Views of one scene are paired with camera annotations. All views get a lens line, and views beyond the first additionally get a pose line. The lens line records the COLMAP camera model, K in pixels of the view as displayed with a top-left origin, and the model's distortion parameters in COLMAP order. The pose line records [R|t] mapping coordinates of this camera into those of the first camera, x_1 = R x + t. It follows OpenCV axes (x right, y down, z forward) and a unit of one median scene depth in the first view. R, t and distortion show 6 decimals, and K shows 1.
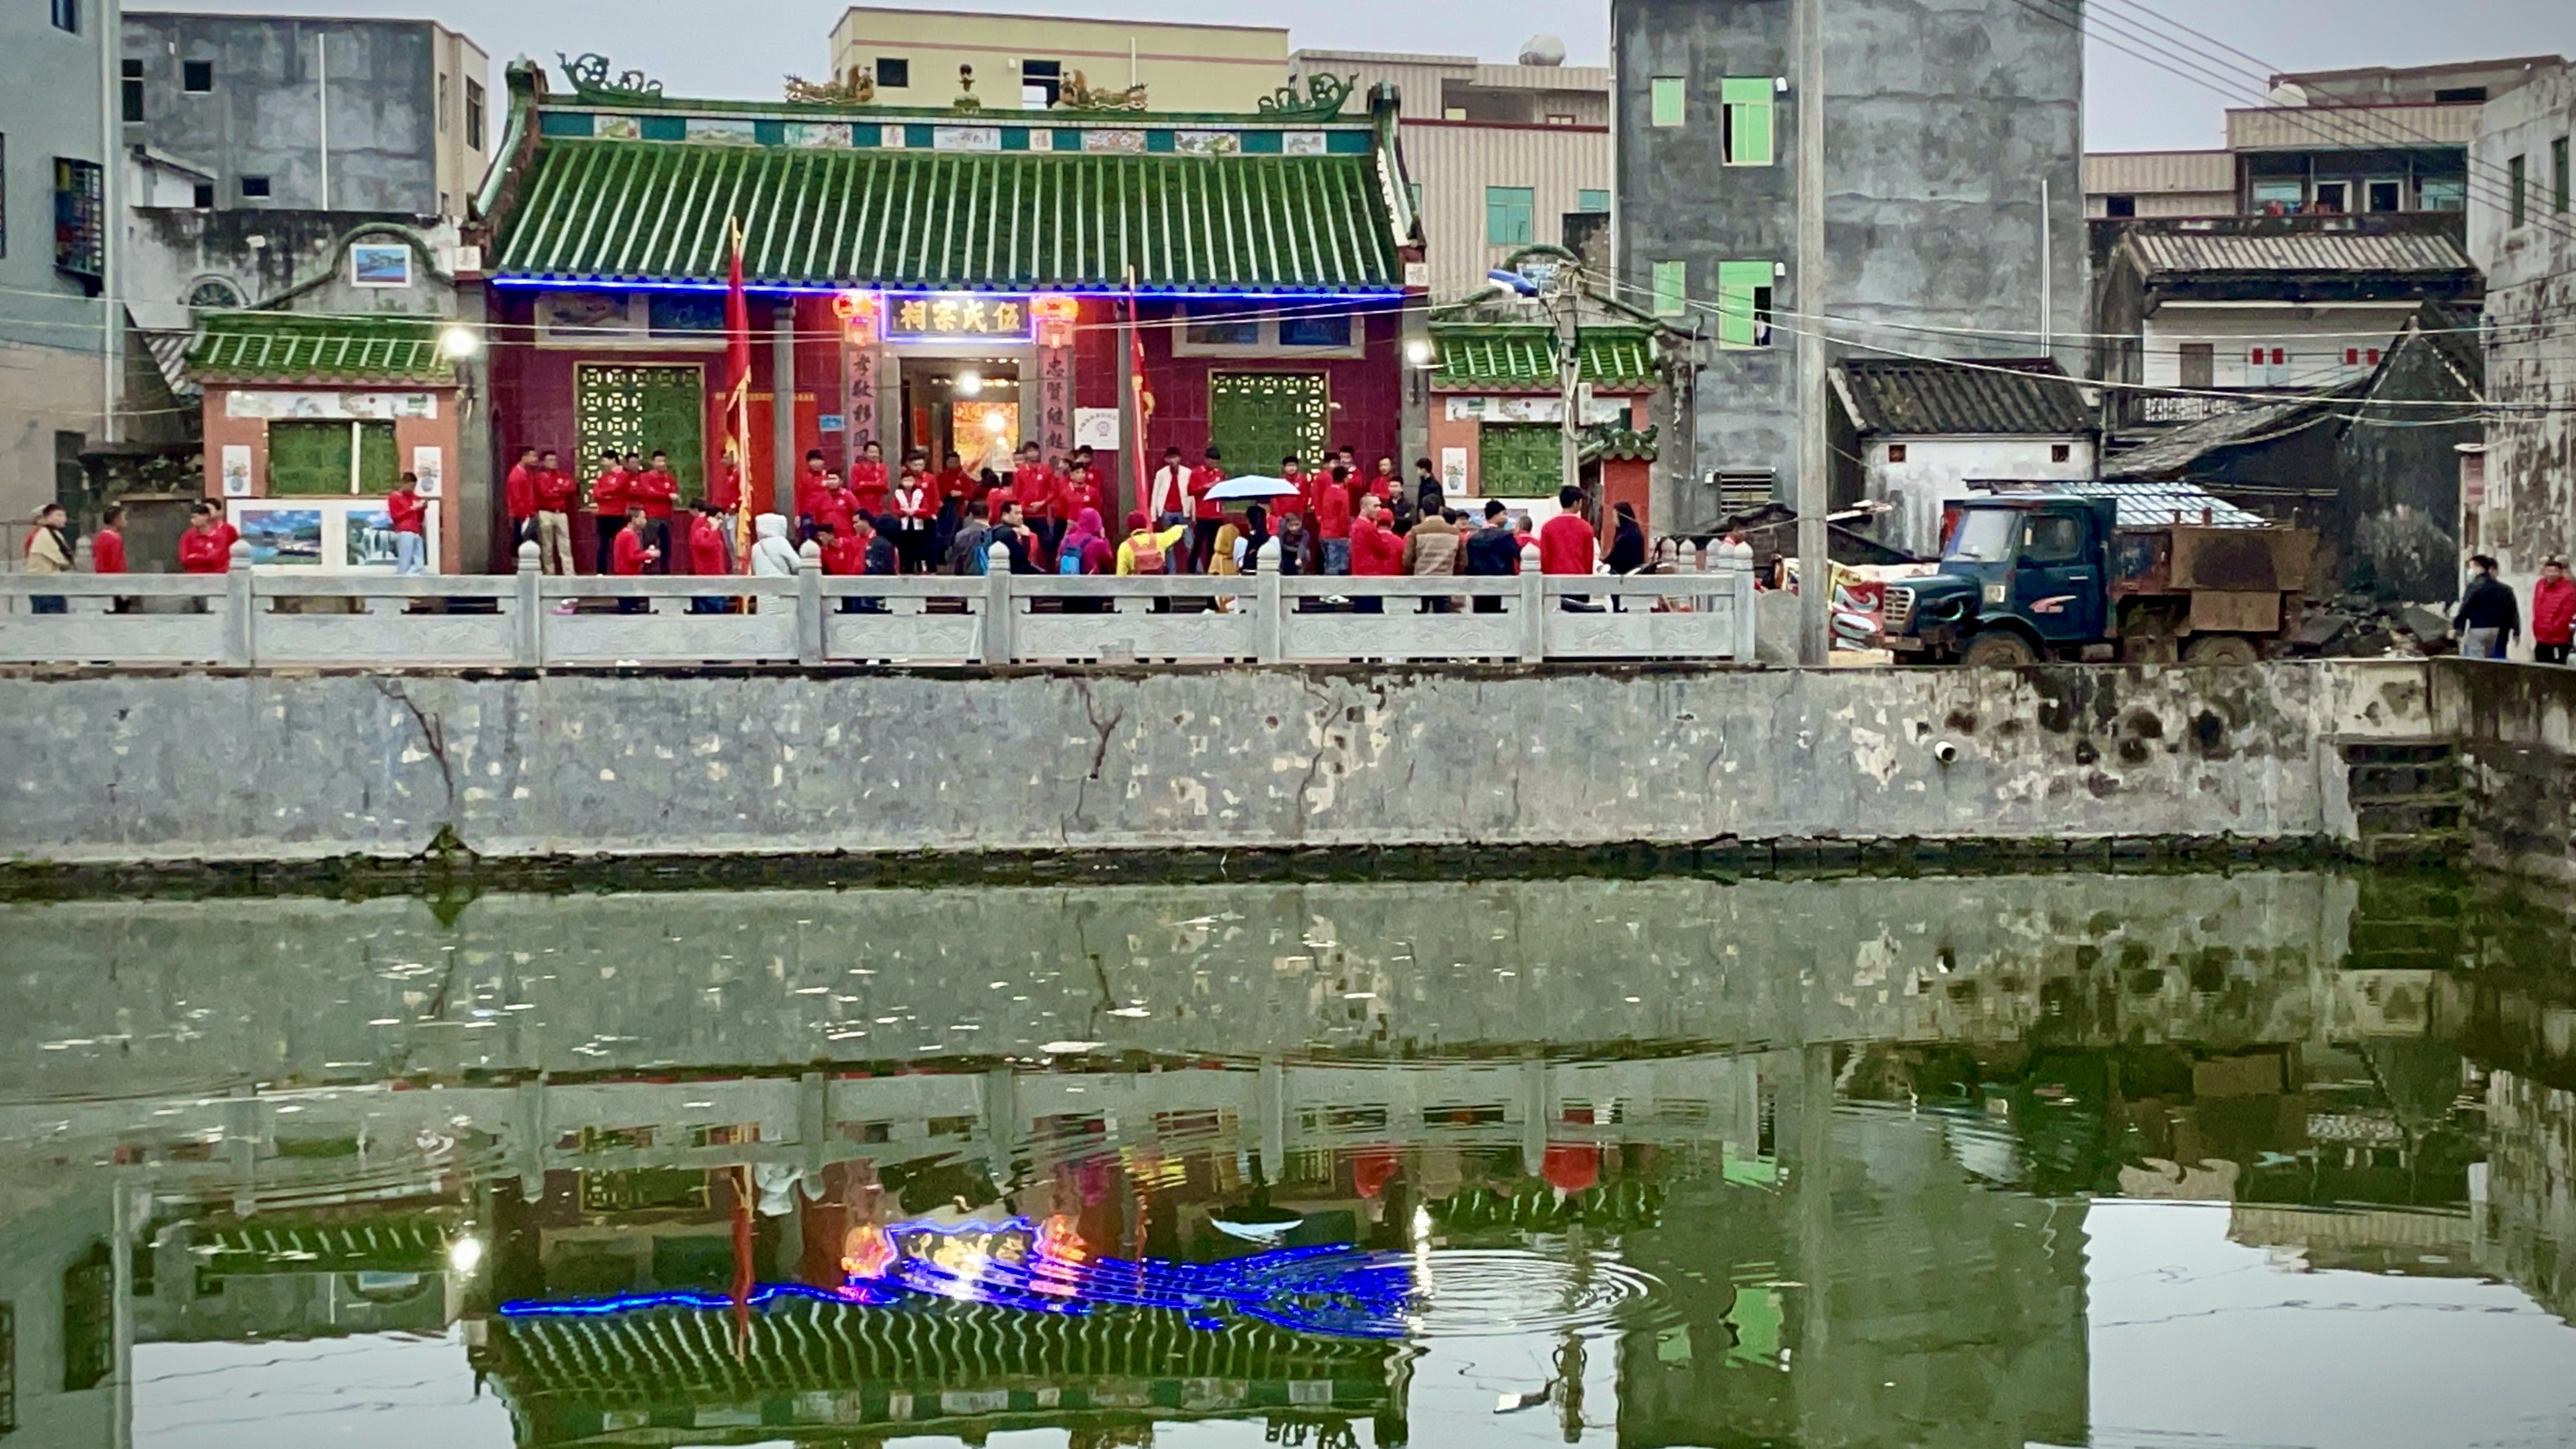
lens RADIAL K [[3737.0, 0, 1288.0], [0, 3737.0, 725.2], [0, 0, 1]] dist [-0.017812, 0.000000]
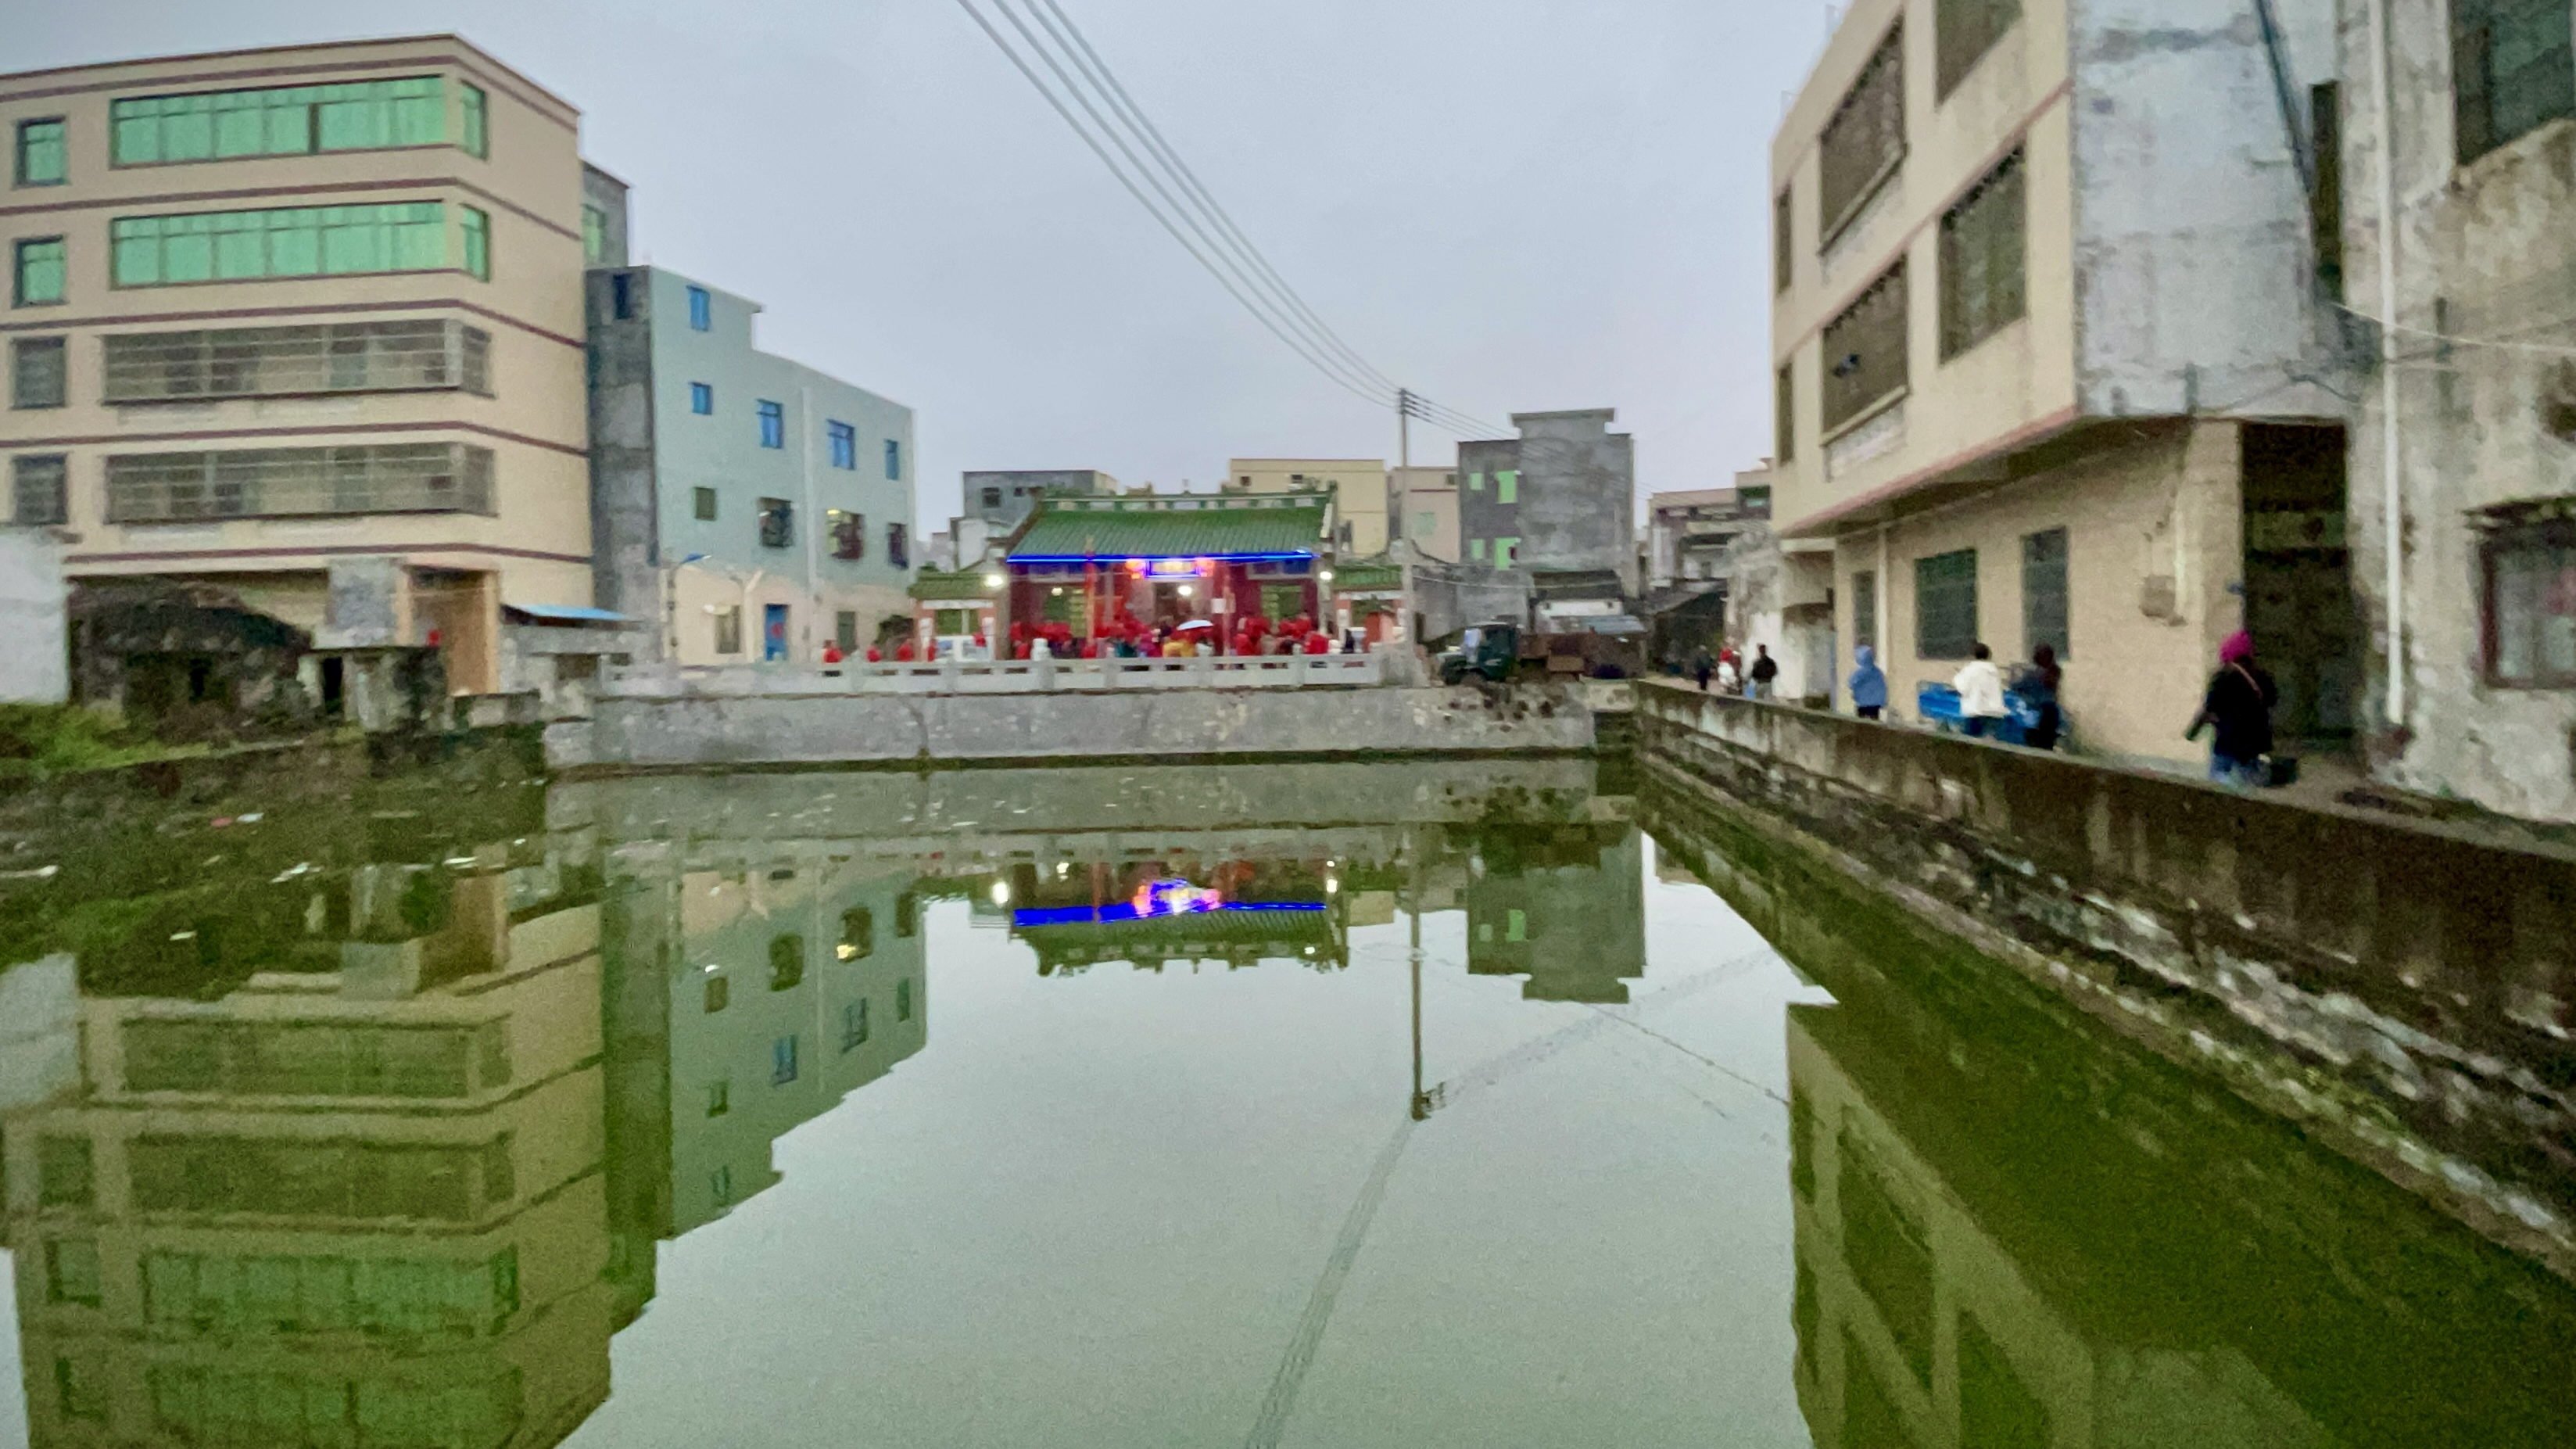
lens RADIAL K [[1340.5, 0, 1288.6], [0, 1340.5, 710.4], [0, 0, 1]] dist [0.042039, 0.000109]
pose [[0.985326, -0.011635, -0.170285, 0.227665], [0.011558, 0.999932, -0.001443, 0.002669], [0.170290, -0.000547, 0.985394, 0.008360]]
